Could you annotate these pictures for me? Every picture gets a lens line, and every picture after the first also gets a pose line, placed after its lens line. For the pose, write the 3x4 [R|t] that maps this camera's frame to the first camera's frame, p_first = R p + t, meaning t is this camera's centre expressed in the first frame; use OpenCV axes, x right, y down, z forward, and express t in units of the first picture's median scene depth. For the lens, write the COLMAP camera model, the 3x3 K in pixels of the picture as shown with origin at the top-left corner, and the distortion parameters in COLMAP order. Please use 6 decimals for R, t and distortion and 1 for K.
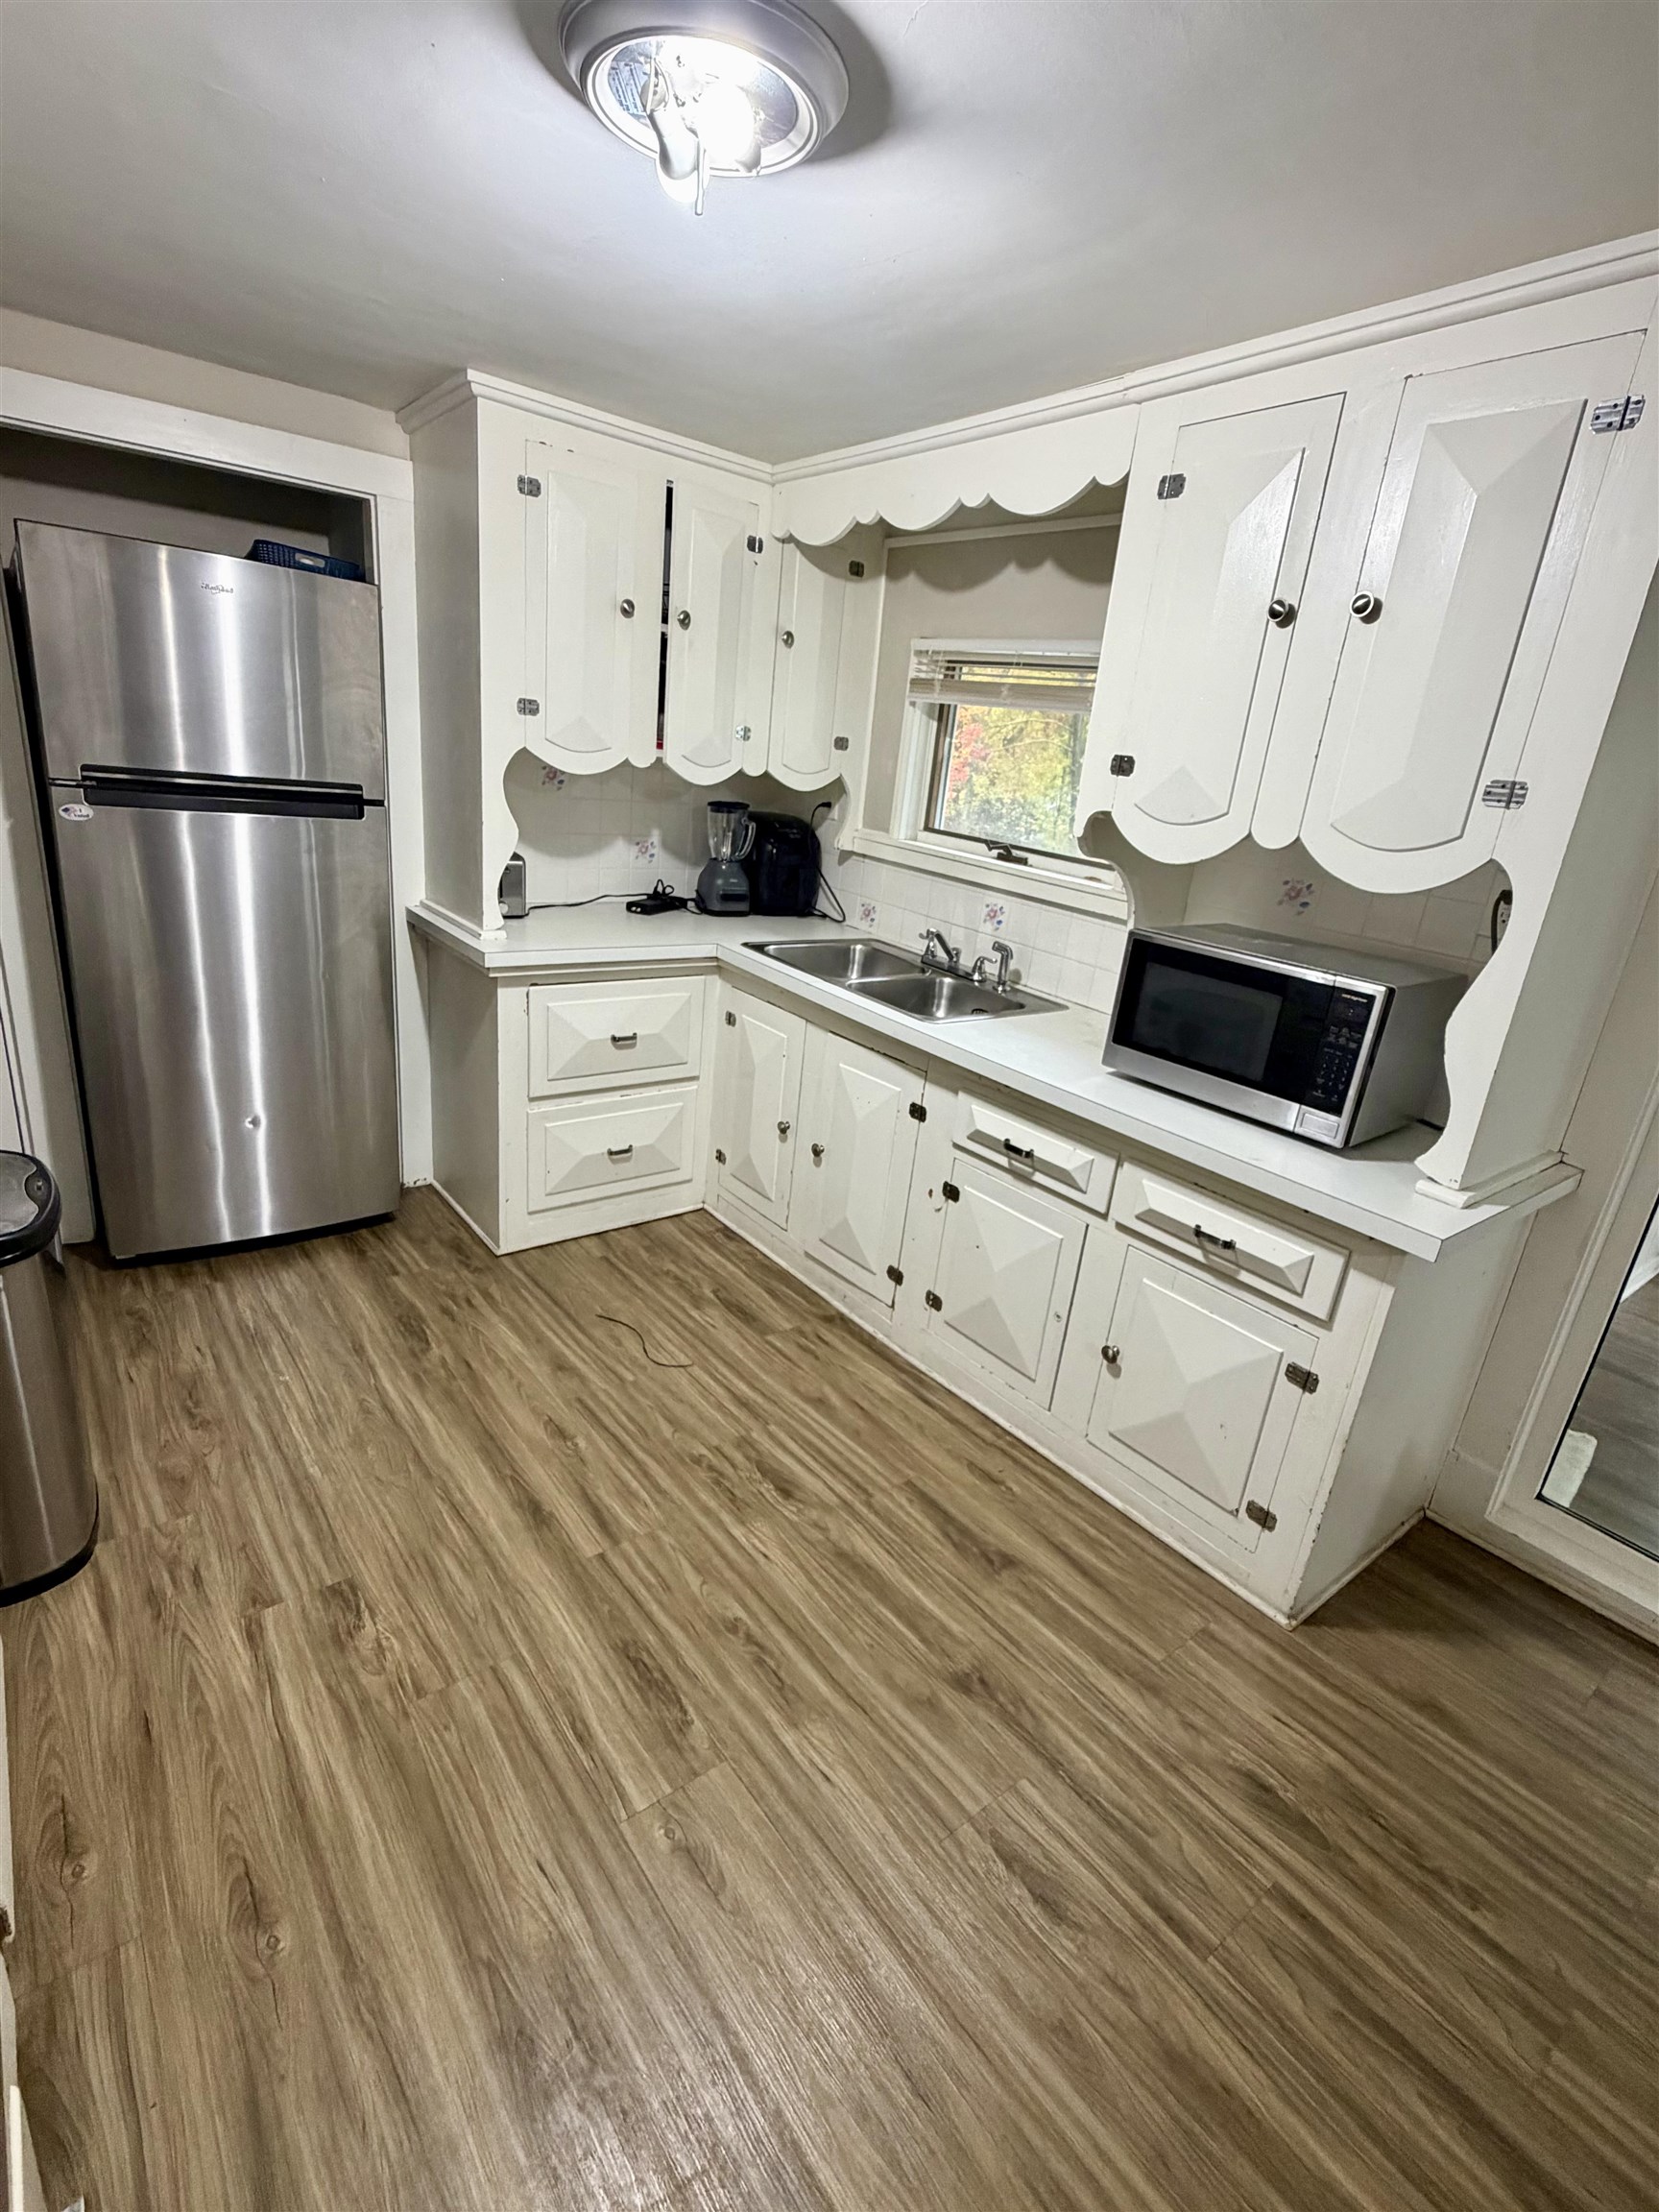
lens RADIAL K [[1047.4, 0, 822.5], [0, 1047.4, 1111.2], [0, 0, 1]] dist [0.001182, -0.001280]
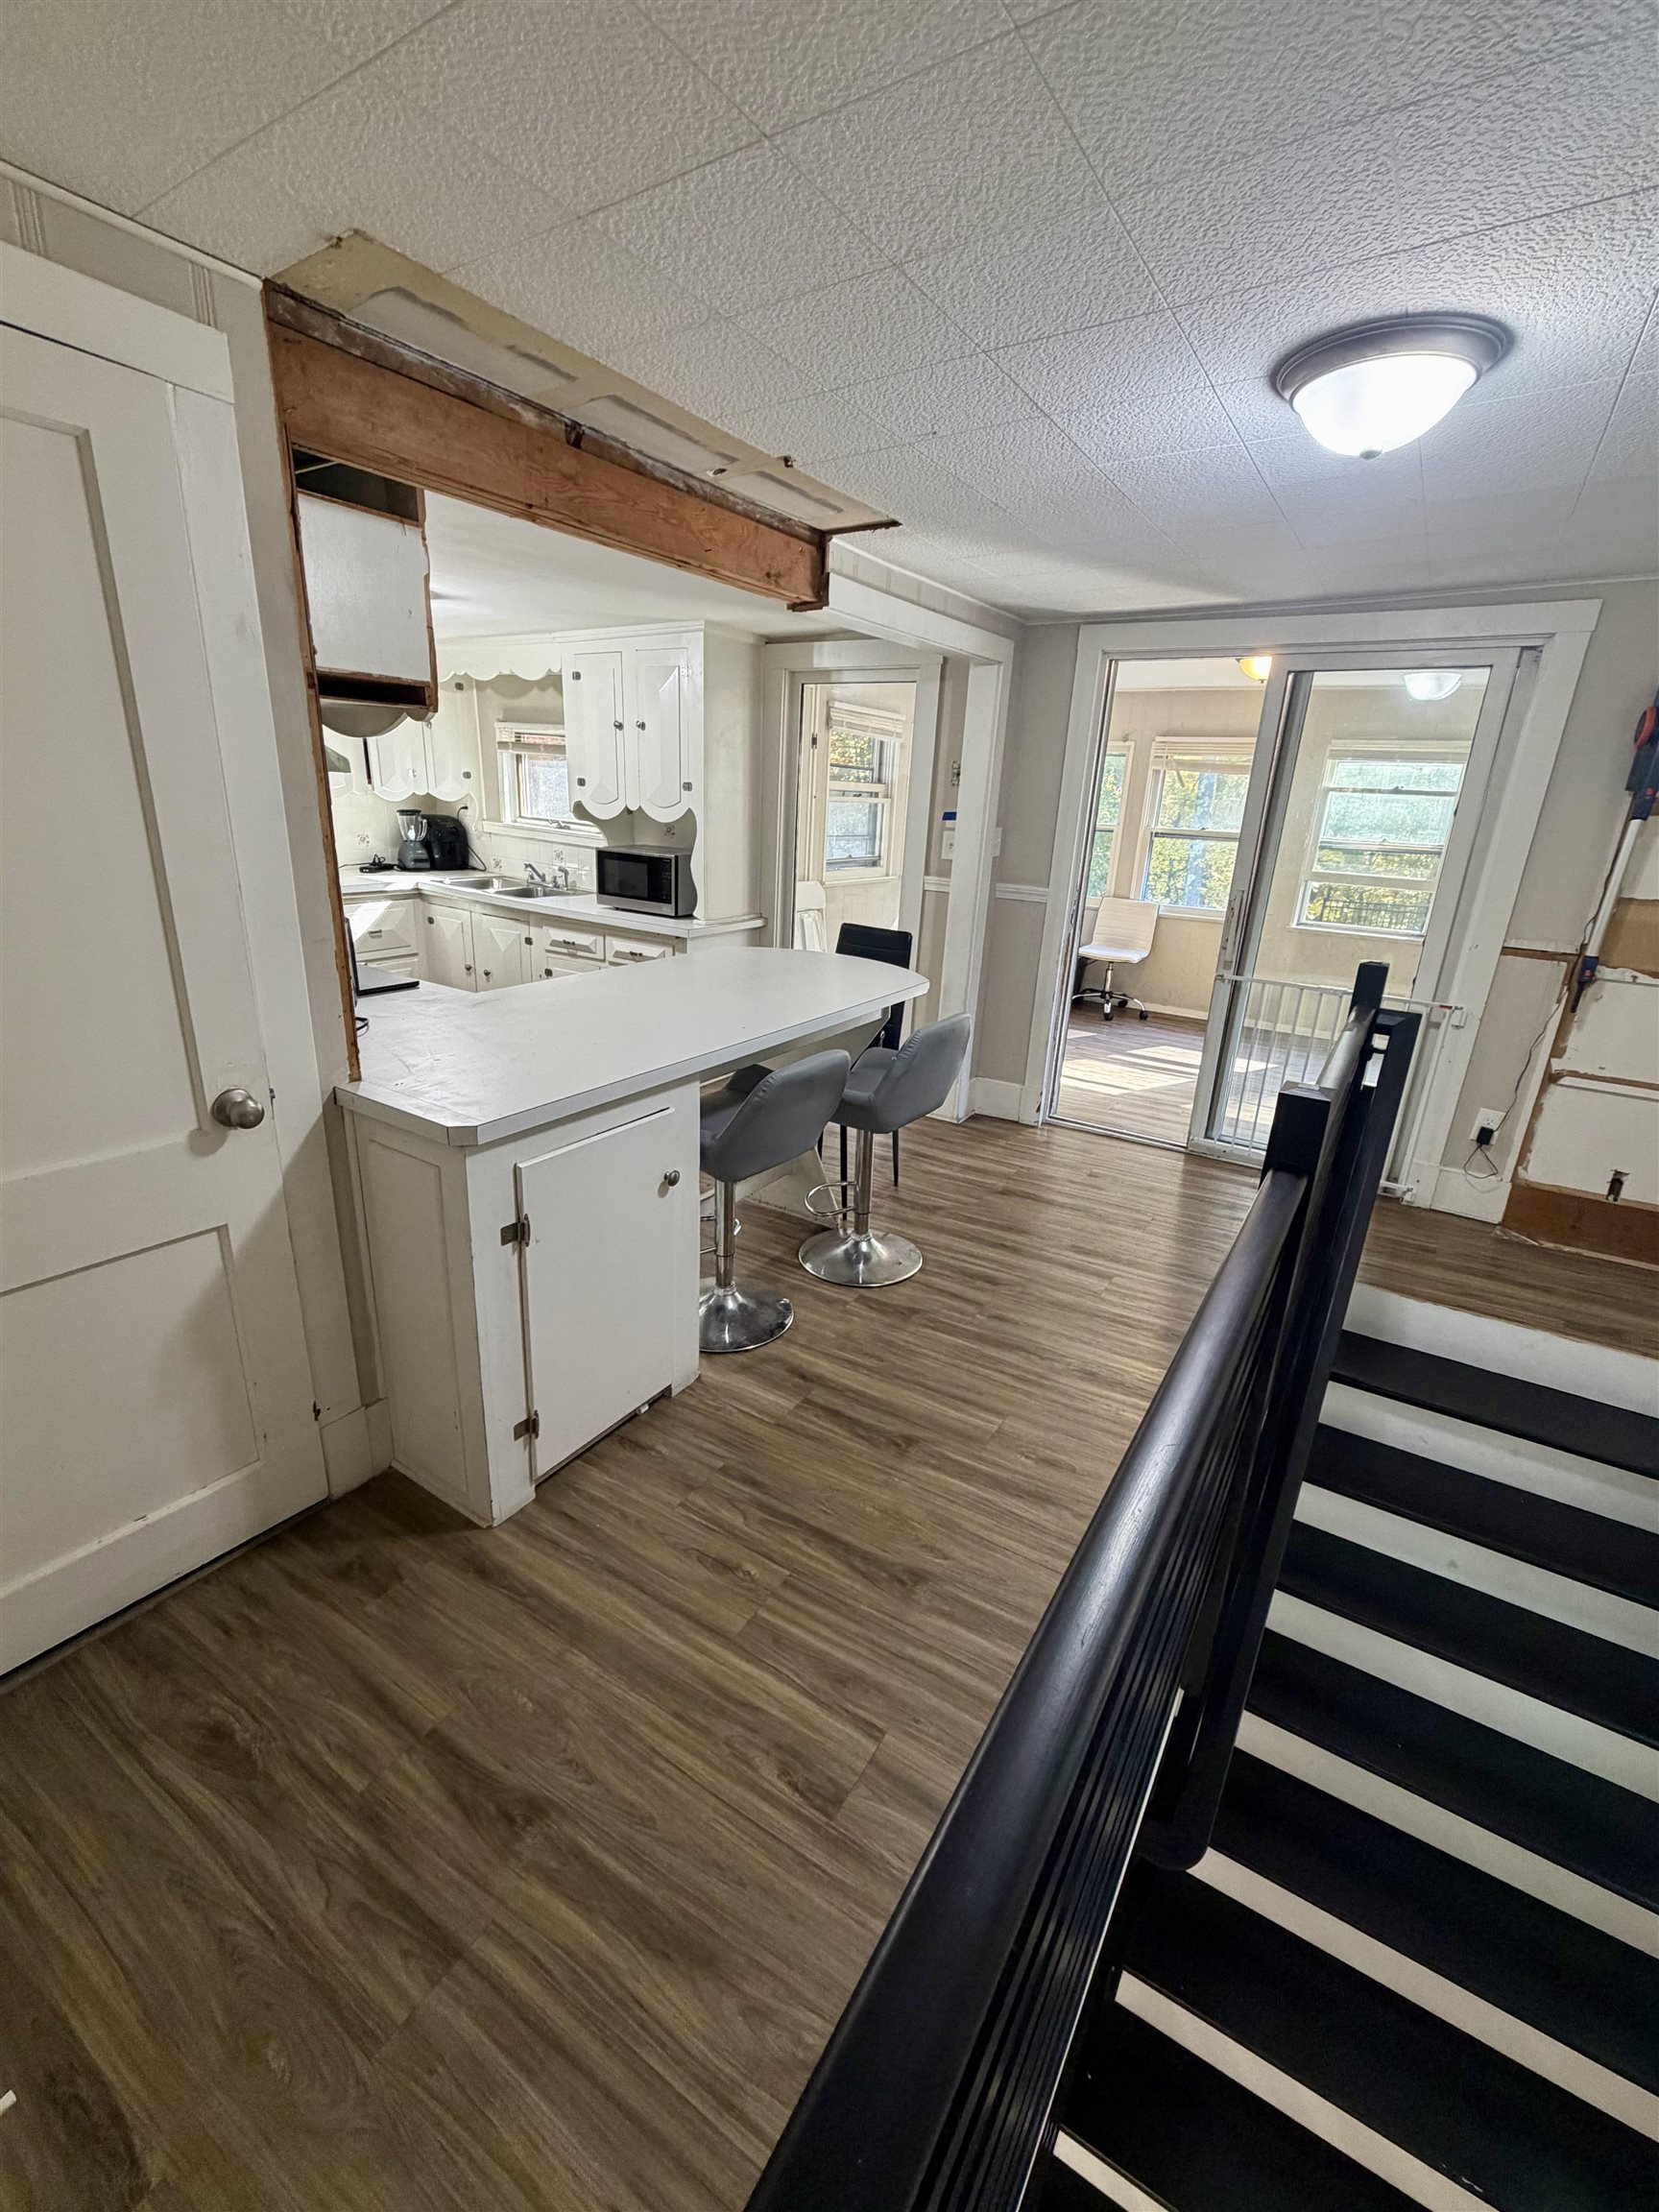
lens RADIAL K [[937.0, 0, 835.8], [0, 937.0, 1113.8], [0, 0, 1]] dist [0.000202, -0.000008]
pose [[0.937690, -0.160501, 0.308184, 0.030323], [0.151550, 0.987031, 0.052934, 0.362725], [-0.312683, -0.002931, 0.949853, -1.123039]]
